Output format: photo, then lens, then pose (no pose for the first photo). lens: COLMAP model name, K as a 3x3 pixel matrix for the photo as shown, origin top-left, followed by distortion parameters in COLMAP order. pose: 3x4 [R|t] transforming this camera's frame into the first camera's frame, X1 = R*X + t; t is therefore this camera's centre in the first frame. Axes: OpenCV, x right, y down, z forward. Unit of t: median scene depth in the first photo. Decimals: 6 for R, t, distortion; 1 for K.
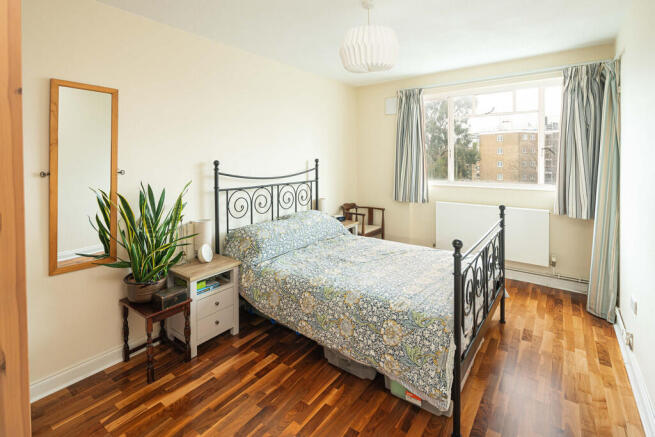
lens RADIAL K [[309.3, 0, 327.5], [0, 309.3, 218.5], [0, 0, 1]] dist [-0.000164, -0.000055]
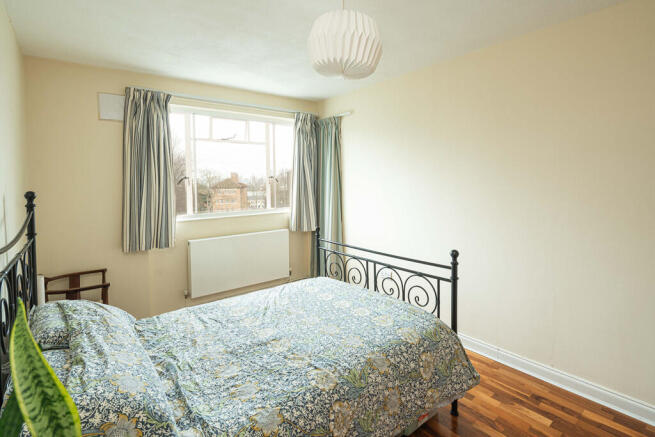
lens RADIAL K [[317.6, 0, 327.5], [0, 317.6, 230.4], [0, 0, 1]] dist [-0.000466, -0.000217]
pose [[0.264083, -0.142030, 0.953985, -0.421678], [0.201629, 0.975373, 0.089399, -0.103368], [-0.943189, 0.168743, 0.286217, 0.533825]]
